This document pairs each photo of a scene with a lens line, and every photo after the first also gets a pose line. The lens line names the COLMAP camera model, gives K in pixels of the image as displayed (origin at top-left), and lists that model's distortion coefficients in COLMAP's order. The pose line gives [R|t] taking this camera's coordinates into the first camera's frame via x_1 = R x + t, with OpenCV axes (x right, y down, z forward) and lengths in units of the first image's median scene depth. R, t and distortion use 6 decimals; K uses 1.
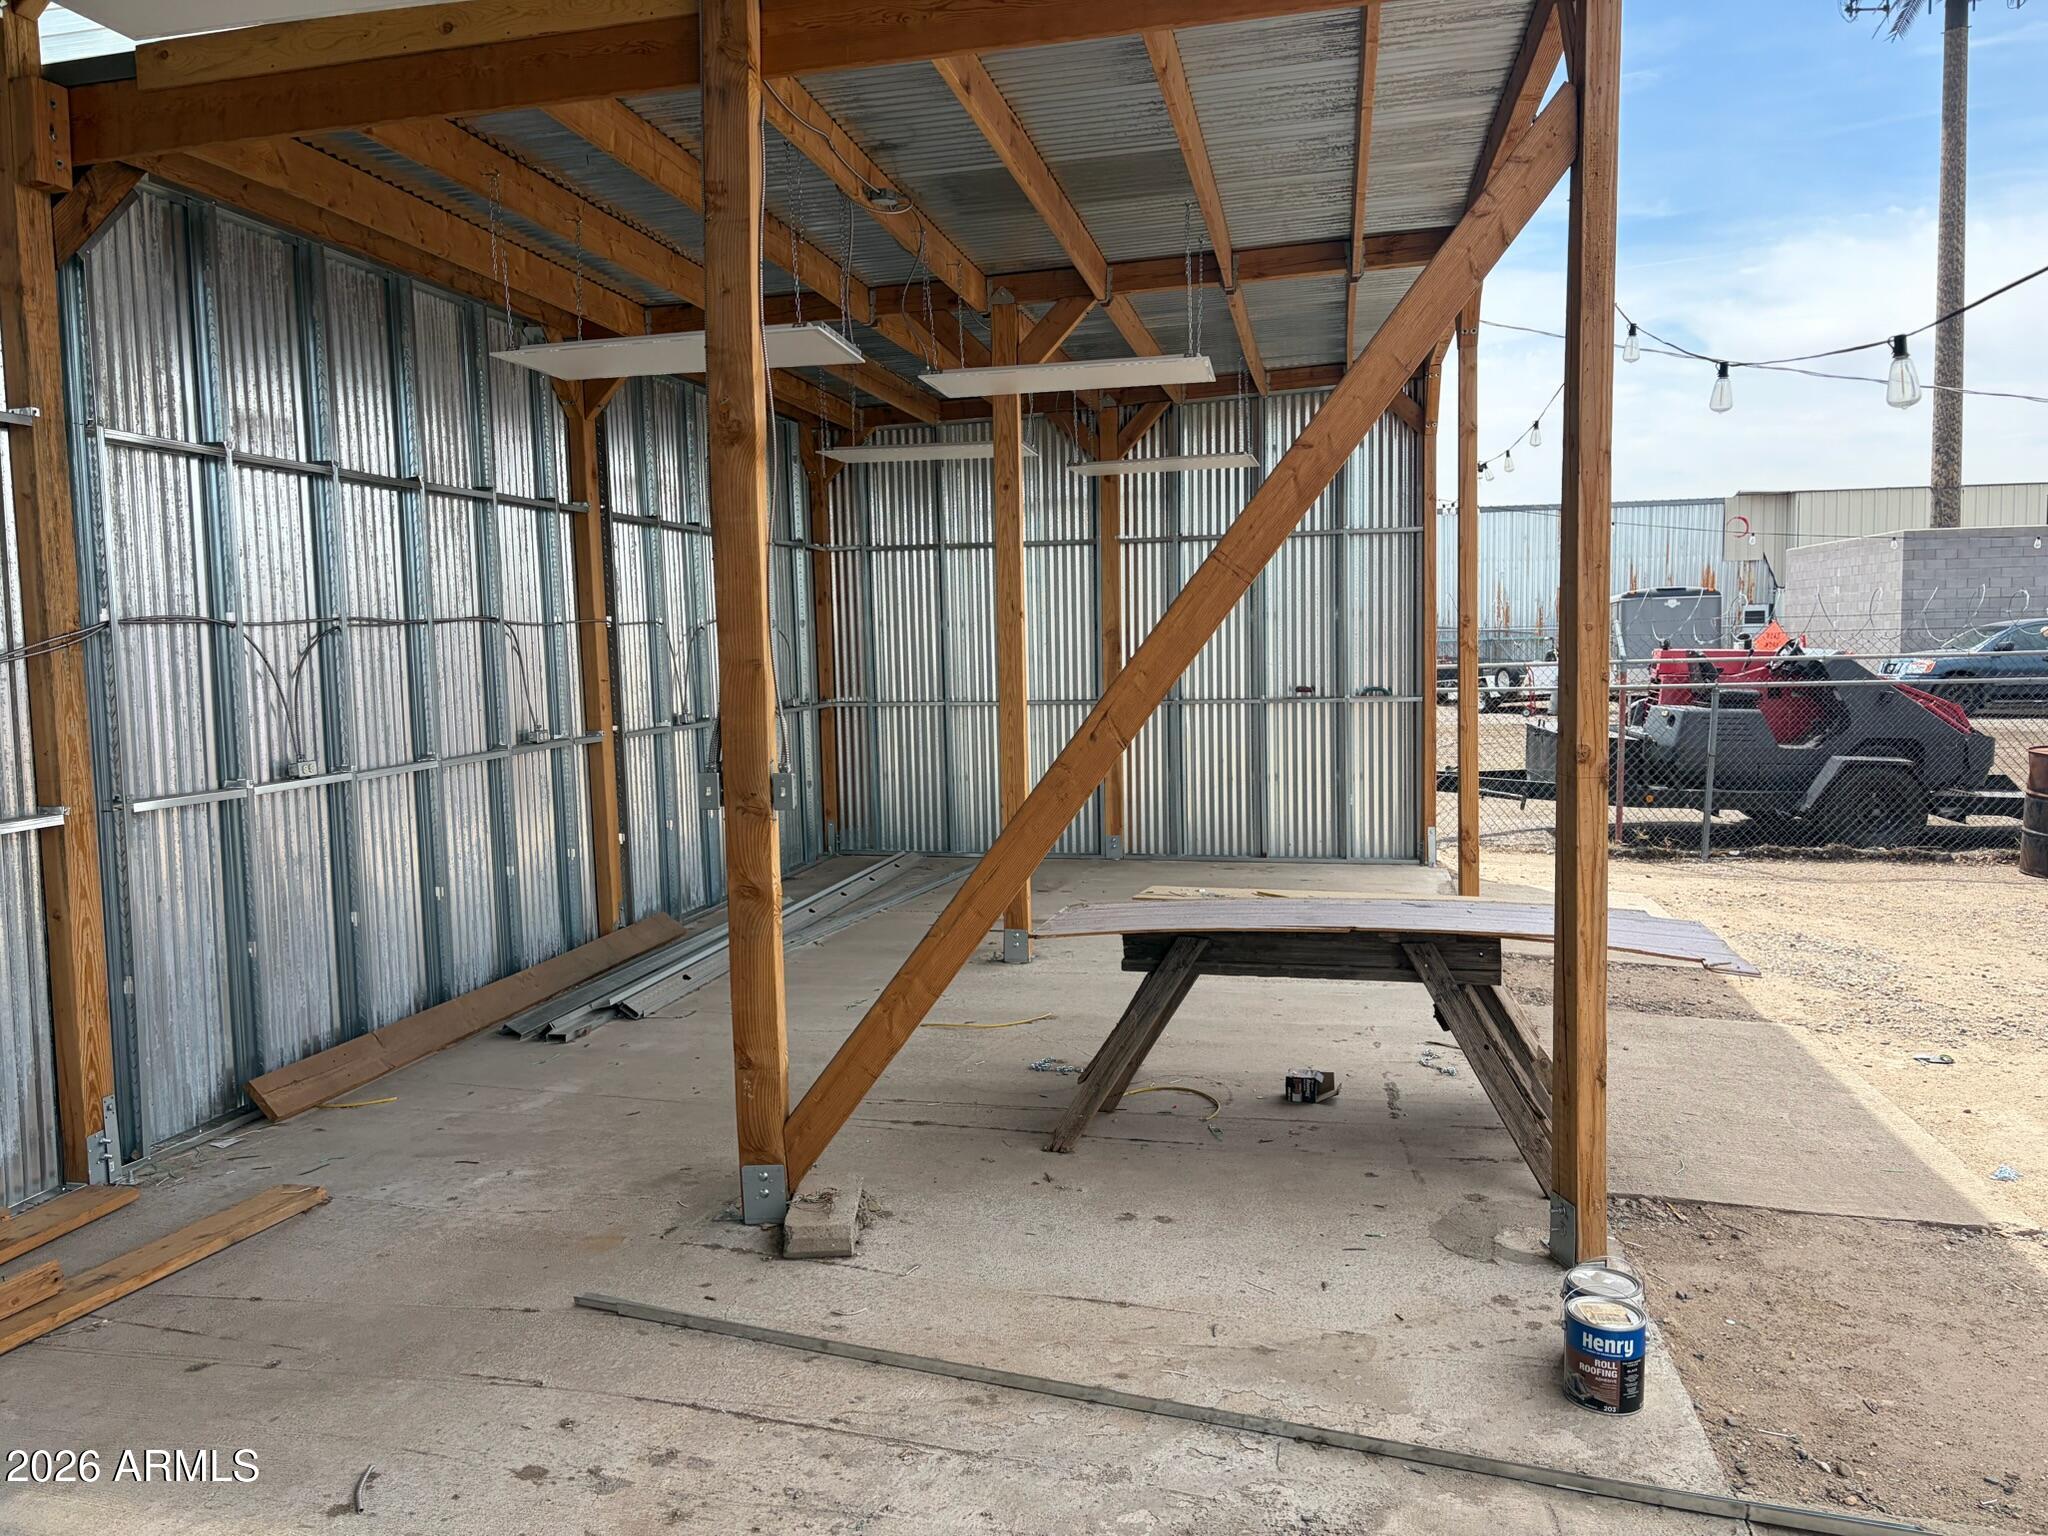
lens RADIAL K [[1559.9, 0, 1030.6], [0, 1559.9, 771.0], [0, 0, 1]] dist [0.011004, -0.026575]
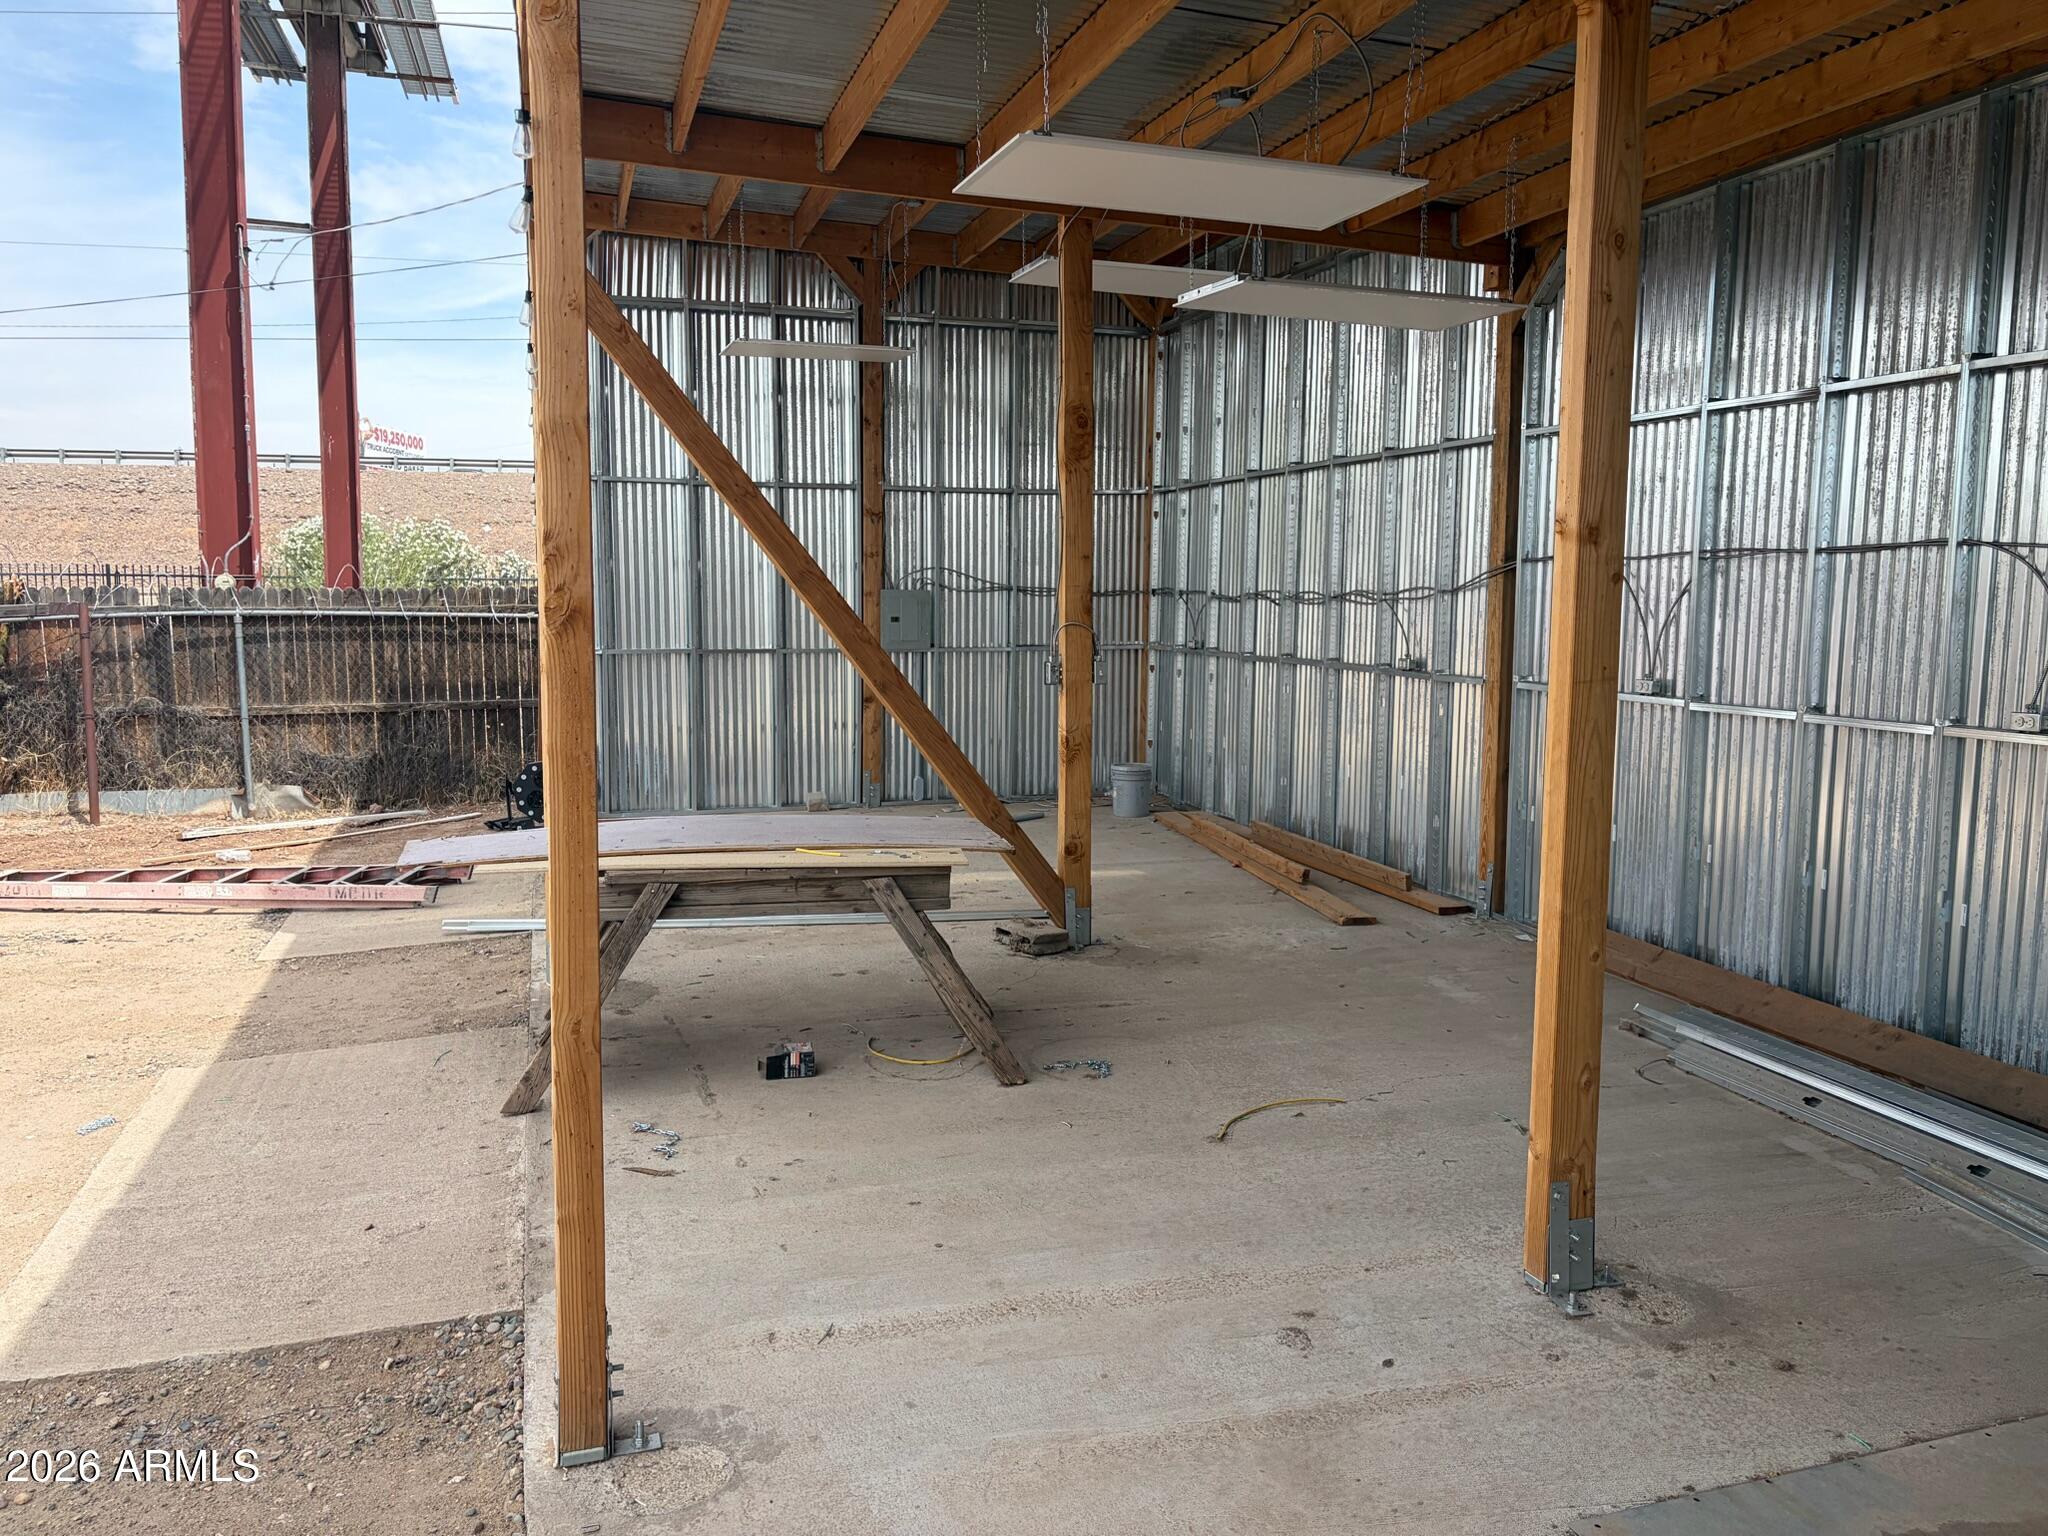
lens RADIAL K [[1559.9, 0, 1029.2], [0, 1559.9, 762.4], [0, 0, 1]] dist [0.011004, -0.026575]
pose [[-0.881064, 0.072148, -0.467462, 0.539550], [-0.028312, 0.978482, 0.204381, -0.194310], [0.472149, 0.193308, -0.860063, 2.075923]]
